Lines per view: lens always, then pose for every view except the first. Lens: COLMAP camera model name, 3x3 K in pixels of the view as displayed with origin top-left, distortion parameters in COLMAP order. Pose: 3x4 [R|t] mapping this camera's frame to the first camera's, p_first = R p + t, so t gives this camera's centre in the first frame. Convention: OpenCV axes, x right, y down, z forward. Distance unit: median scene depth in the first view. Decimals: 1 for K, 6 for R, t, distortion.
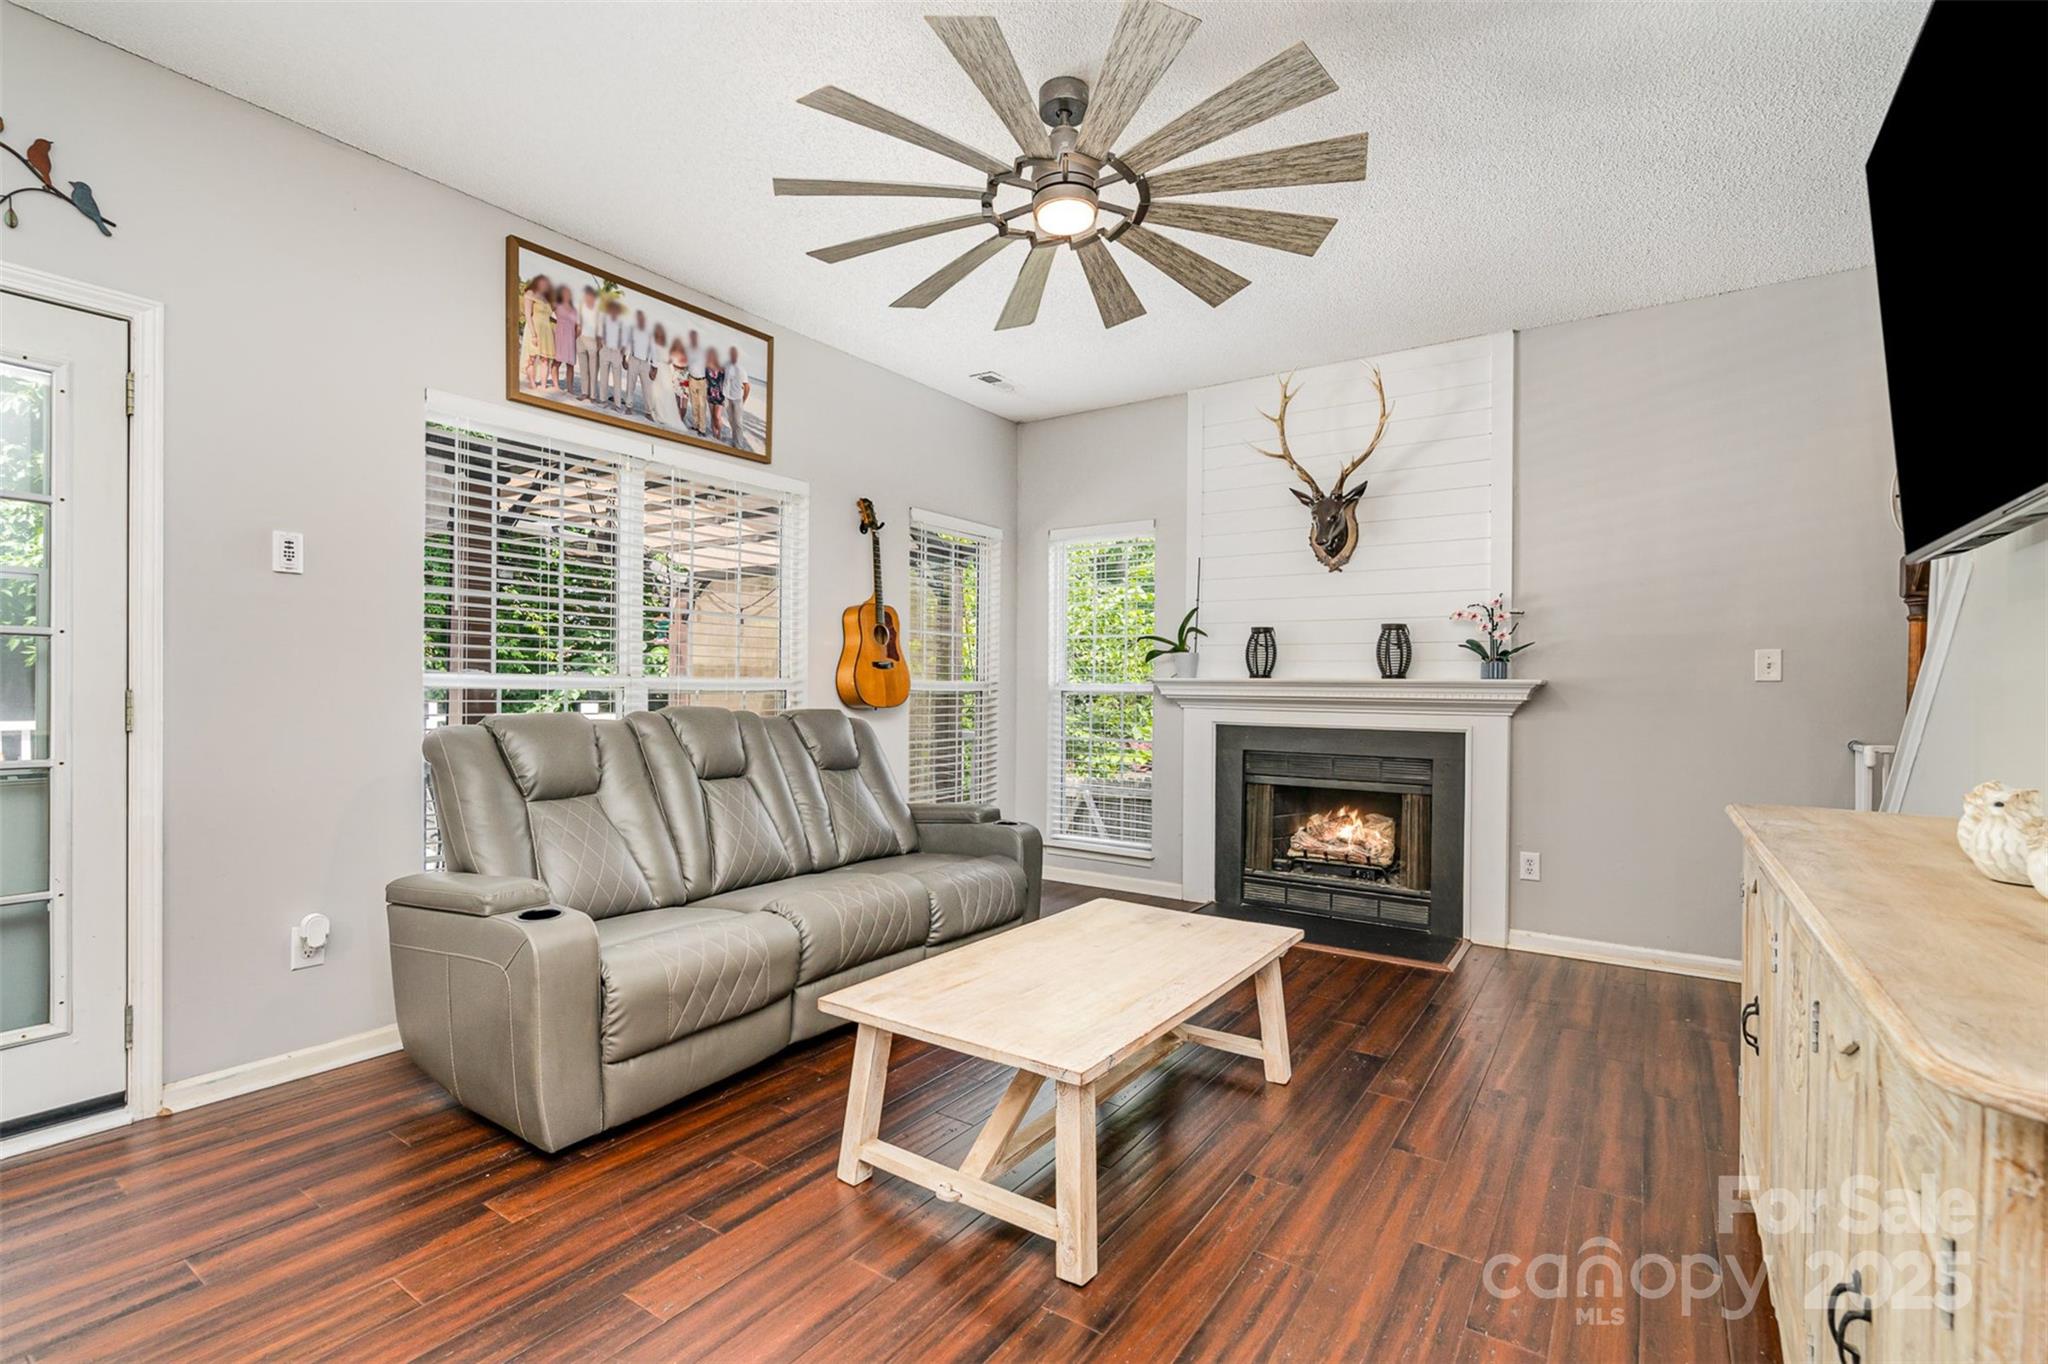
lens RADIAL K [[926.2, 0, 1024.5], [0, 926.2, 688.2], [0, 0, 1]] dist [-0.004223, 0.000794]
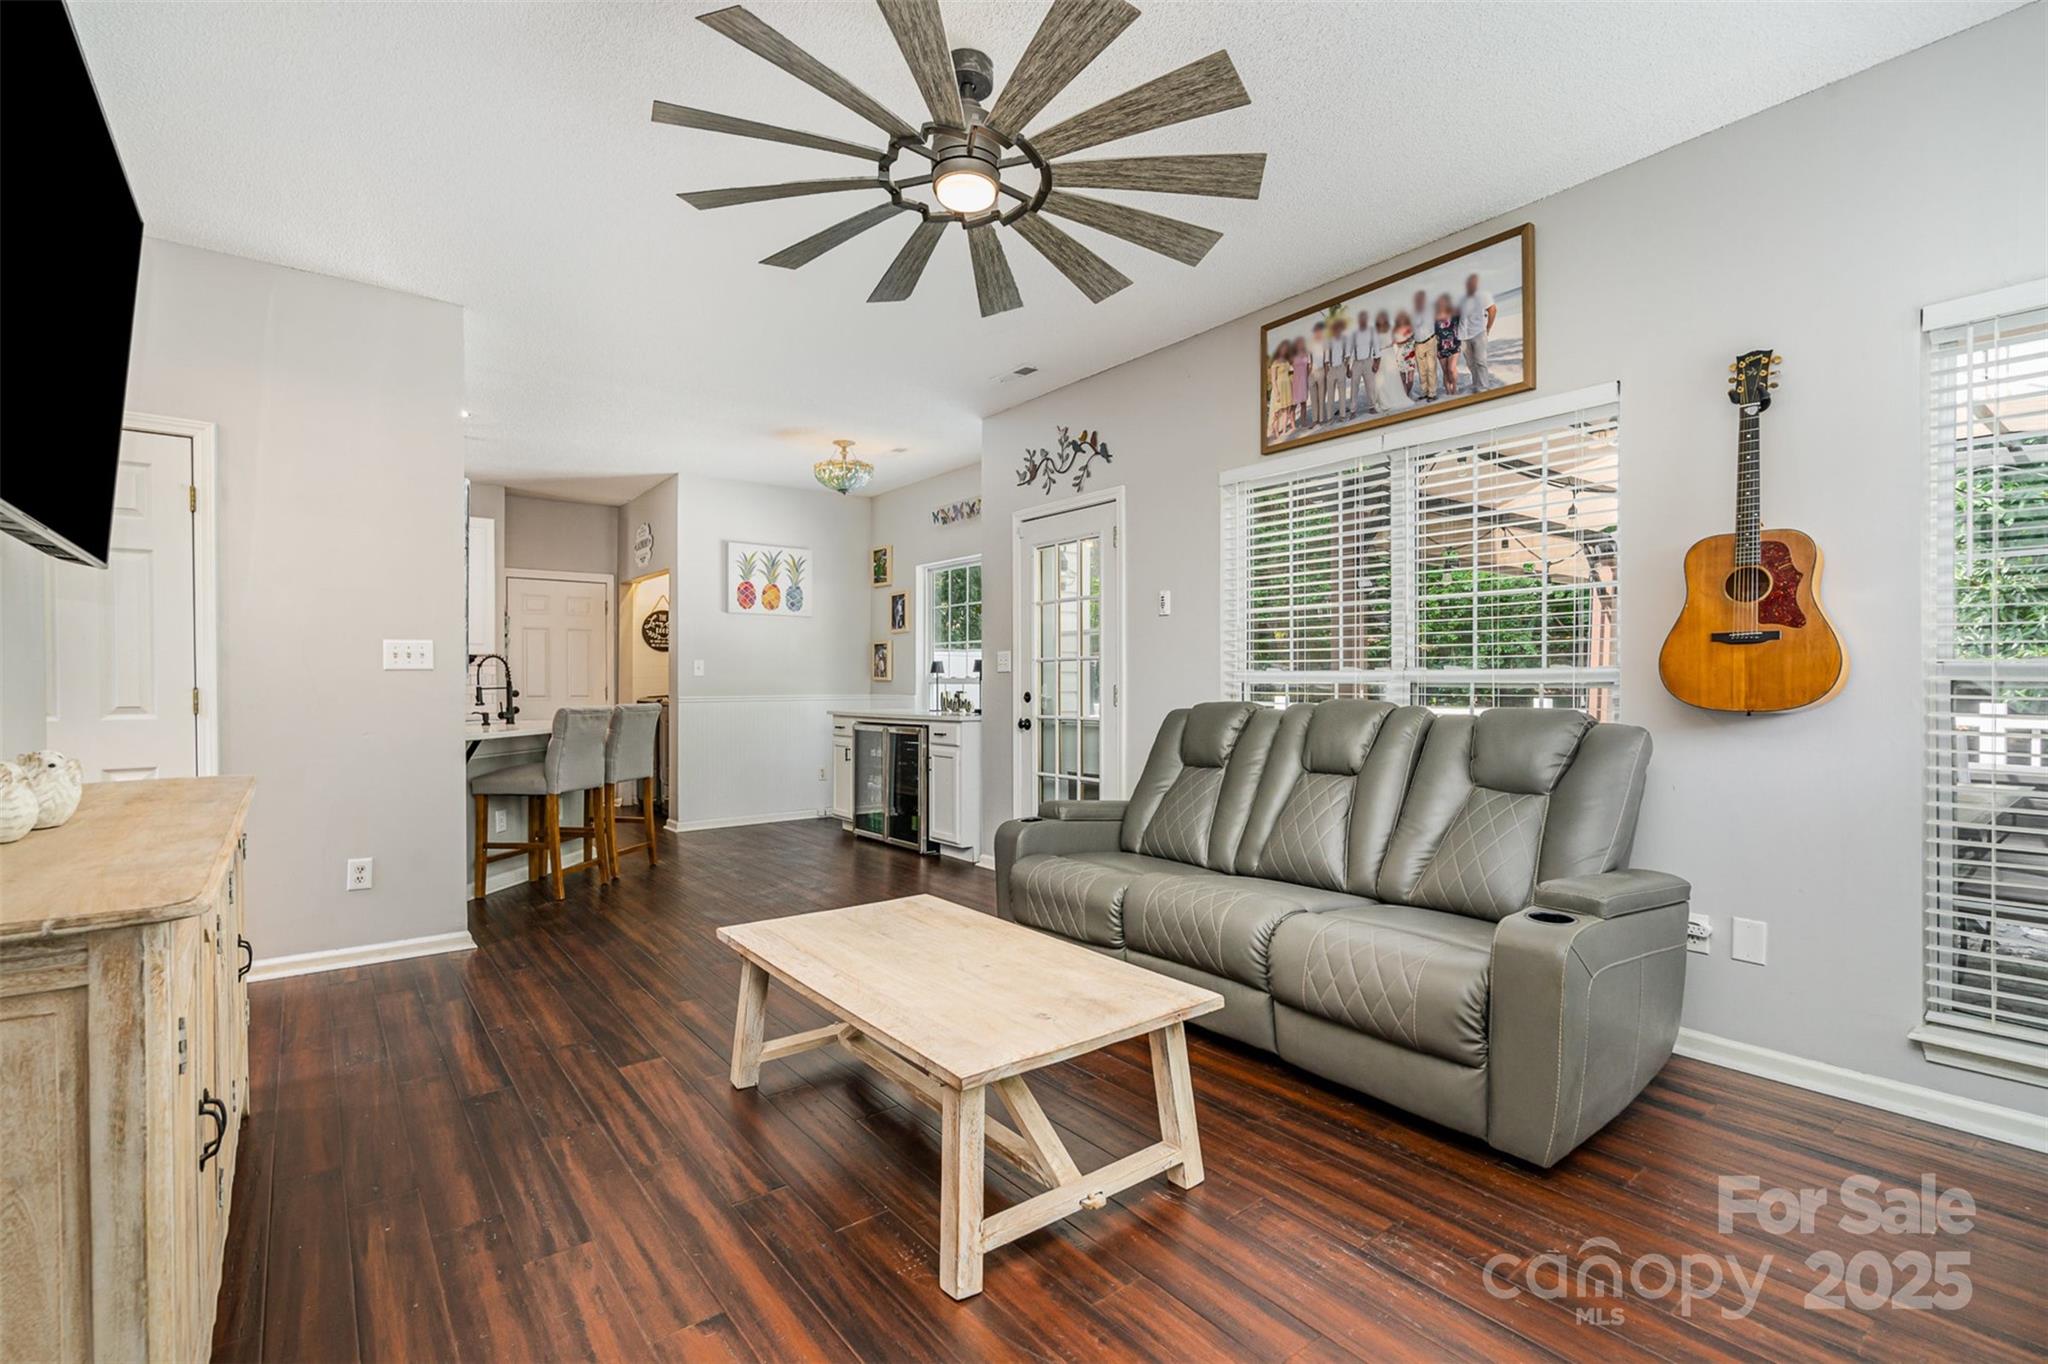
lens RADIAL K [[926.2, 0, 1024.5], [0, 926.2, 688.2], [0, 0, 1]] dist [-0.004223, 0.000794]
pose [[-0.304132, -0.003902, -0.952622, 0.670186], [0.000639, 0.999991, -0.004300, 0.011246], [0.952630, -0.001917, -0.304126, 0.955533]]
